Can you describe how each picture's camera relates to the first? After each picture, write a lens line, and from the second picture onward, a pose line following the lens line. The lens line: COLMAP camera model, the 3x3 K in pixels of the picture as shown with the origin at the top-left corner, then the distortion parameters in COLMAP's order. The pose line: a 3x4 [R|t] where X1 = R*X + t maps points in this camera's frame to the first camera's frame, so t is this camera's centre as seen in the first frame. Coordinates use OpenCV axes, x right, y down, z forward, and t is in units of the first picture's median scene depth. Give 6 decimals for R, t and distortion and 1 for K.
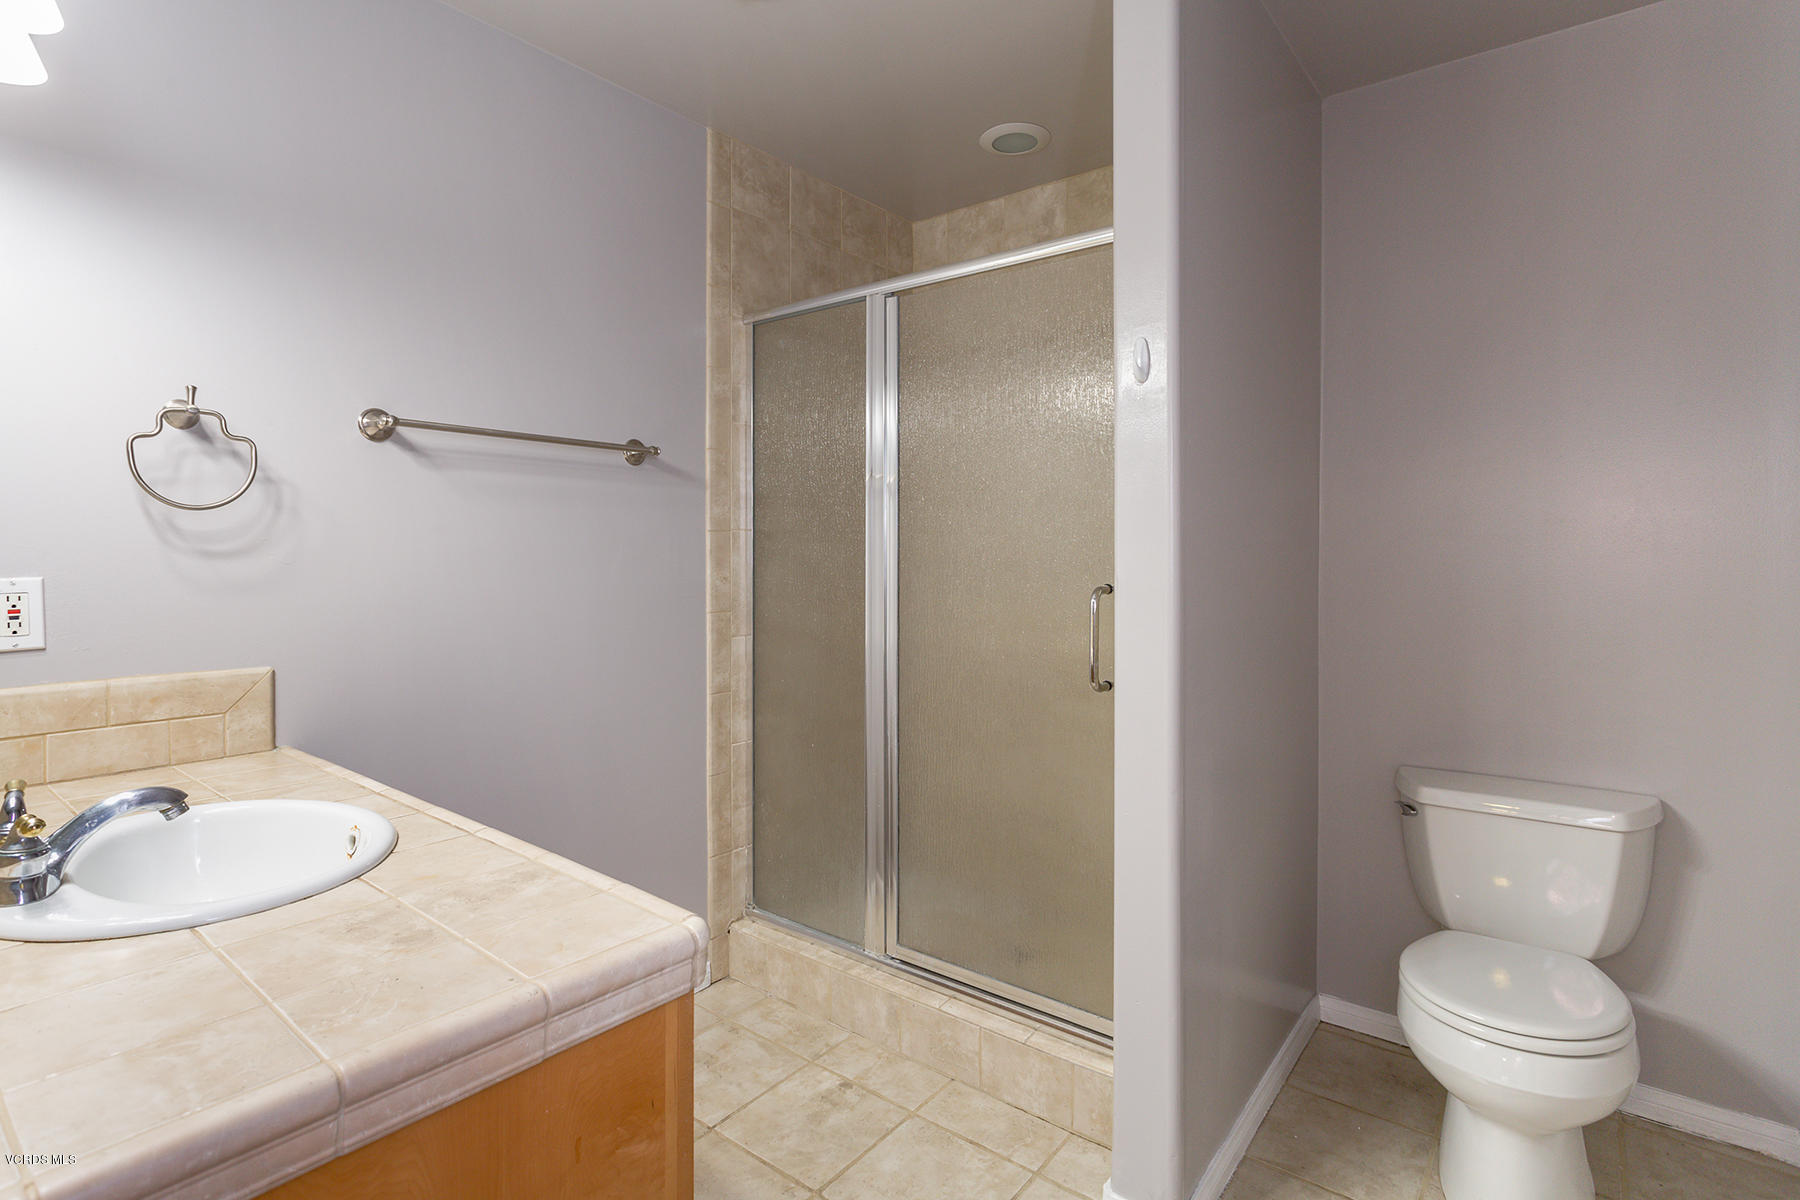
lens RADIAL K [[867.5, 0, 904.0], [0, 867.5, 579.8], [0, 0, 1]] dist [-0.001573, -0.000019]
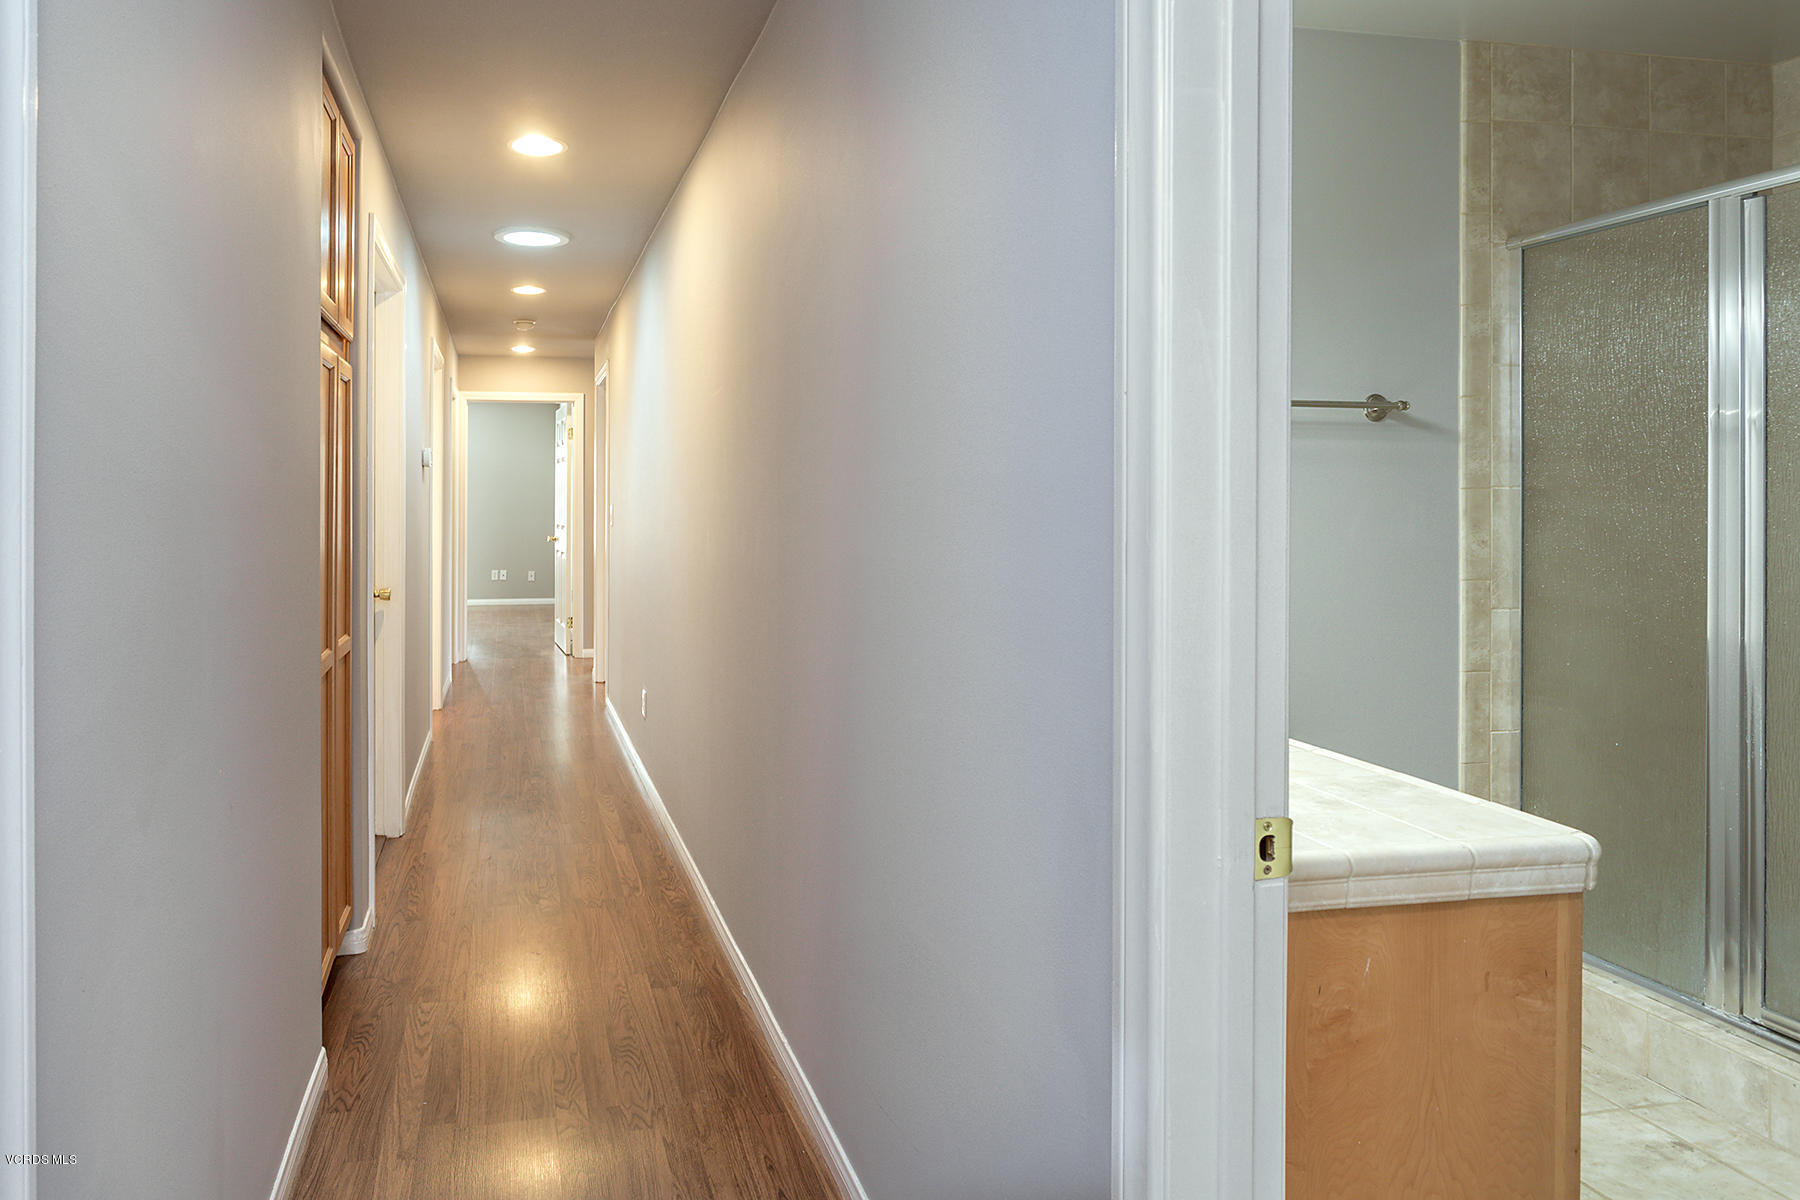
lens RADIAL K [[1087.1, 0, 681.0], [0, 1087.1, 507.7], [0, 0, 1]] dist [-0.009608, 0.002048]
pose [[0.731647, 0.002064, -0.681681, -0.054165], [-0.017705, 0.999716, -0.015976, -0.004495], [0.681454, 0.023758, 0.731475, -0.367531]]
